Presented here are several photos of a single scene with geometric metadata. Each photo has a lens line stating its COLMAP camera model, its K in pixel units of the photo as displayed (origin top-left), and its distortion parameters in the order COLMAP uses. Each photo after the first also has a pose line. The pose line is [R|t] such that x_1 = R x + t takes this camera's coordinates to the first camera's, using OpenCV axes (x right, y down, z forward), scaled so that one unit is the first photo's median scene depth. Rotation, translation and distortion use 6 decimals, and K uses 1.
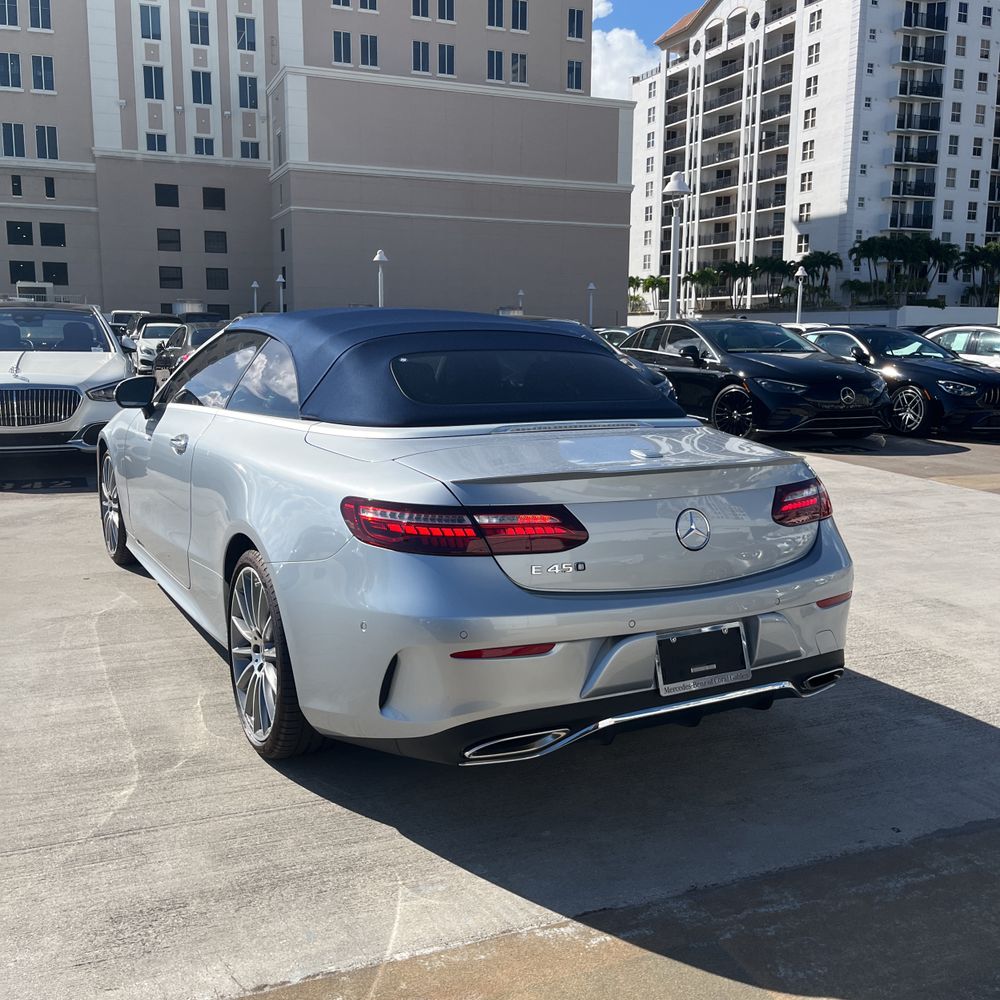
lens RADIAL K [[1020.9, 0, 514.5], [0, 1020.9, 489.7], [0, 0, 1]] dist [0.026201, 0.000000]
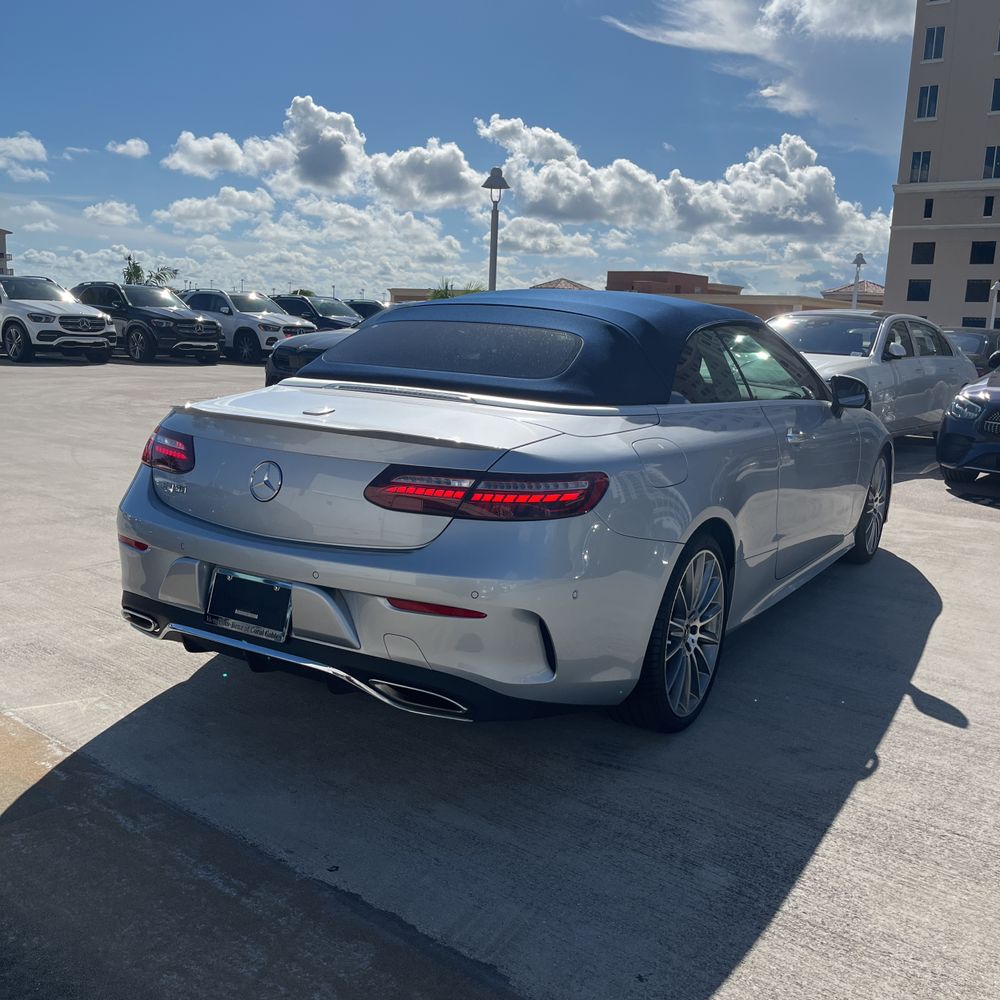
lens RADIAL K [[1020.9, 0, 506.3], [0, 1020.9, 500.9], [0, 0, 1]] dist [0.026201, 0.000000]
pose [[0.486192, 0.161113, -0.858871, 0.545485], [-0.172875, 0.981165, 0.086192, -0.033010], [0.856581, 0.106571, 0.504887, 0.319805]]
